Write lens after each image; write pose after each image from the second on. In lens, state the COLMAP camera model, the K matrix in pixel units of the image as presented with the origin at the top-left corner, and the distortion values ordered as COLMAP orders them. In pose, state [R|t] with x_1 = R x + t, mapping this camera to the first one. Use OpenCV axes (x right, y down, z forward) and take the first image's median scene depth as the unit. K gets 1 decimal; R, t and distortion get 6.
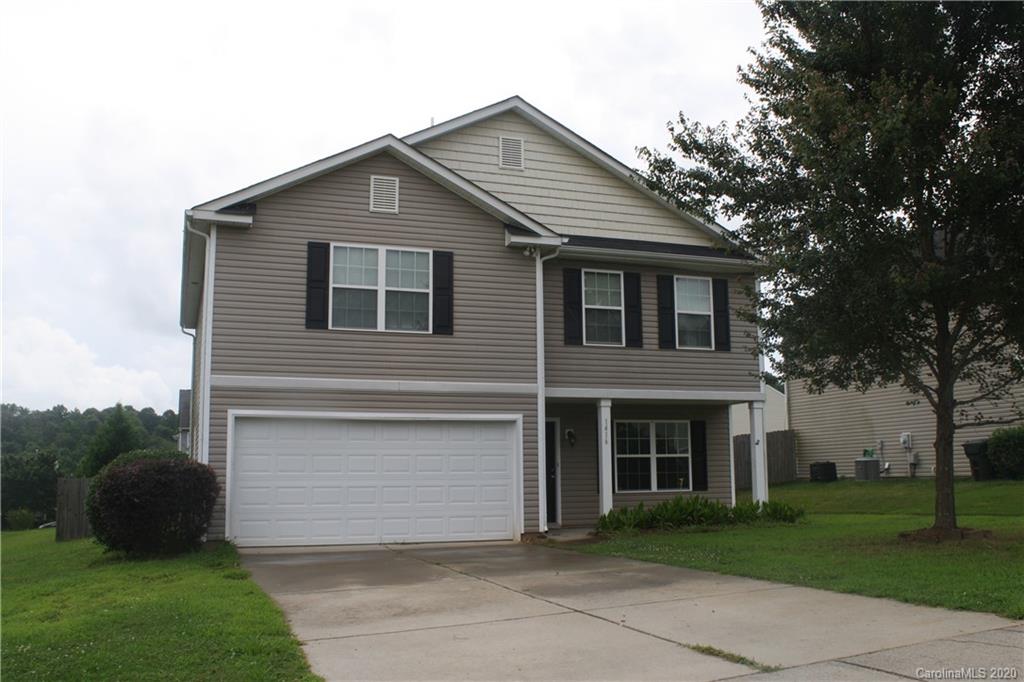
lens RADIAL K [[953.5, 0, 513.1], [0, 953.5, 342.9], [0, 0, 1]] dist [-0.089346, 0.000000]
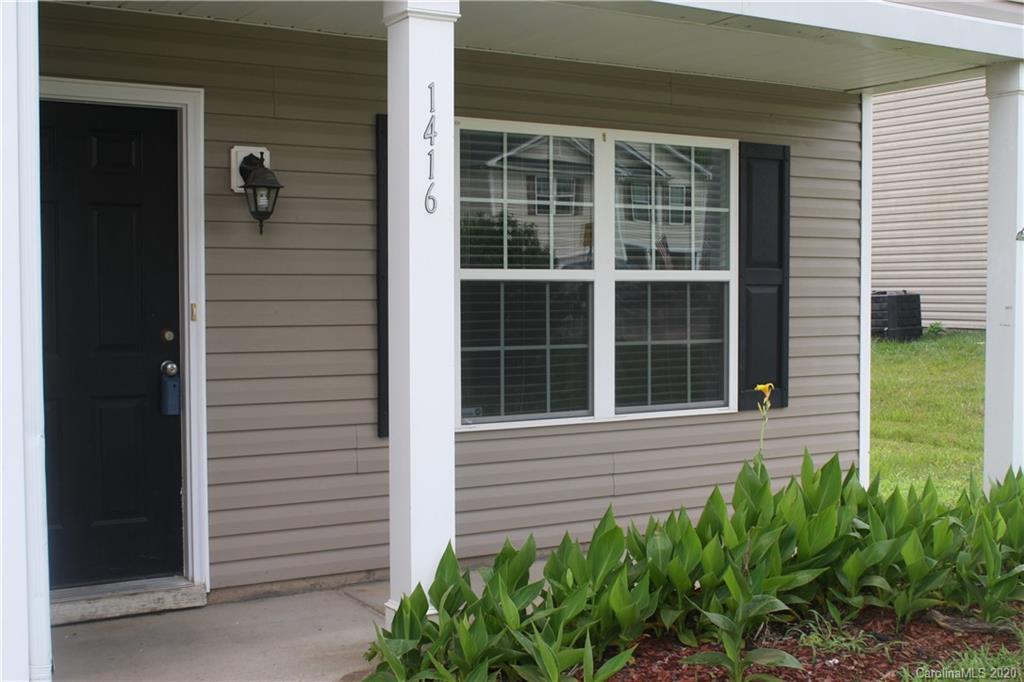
lens RADIAL K [[1253.5, 0, 511.3], [0, 1253.5, 341.1], [0, 0, 1]] dist [-0.060506, 0.000000]
pose [[0.979399, 0.003866, 0.201897, 0.058352], [-0.039883, 0.983826, 0.174632, 0.079834], [-0.197956, -0.179087, 0.963712, 0.689042]]
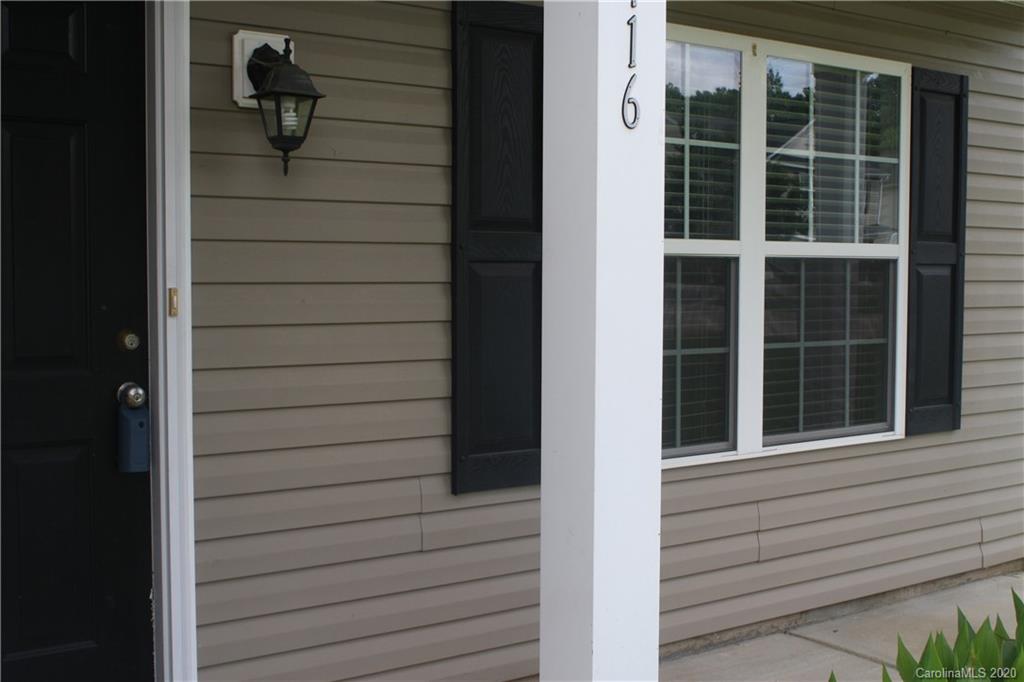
lens RADIAL K [[1253.5, 0, 514.0], [0, 1253.5, 340.0], [0, 0, 1]] dist [-0.060506, 0.000000]
pose [[0.959937, 0.001216, 0.280215, 0.042781], [-0.055064, 0.981312, 0.184377, 0.095730], [-0.274754, -0.192420, 0.942064, 0.796280]]
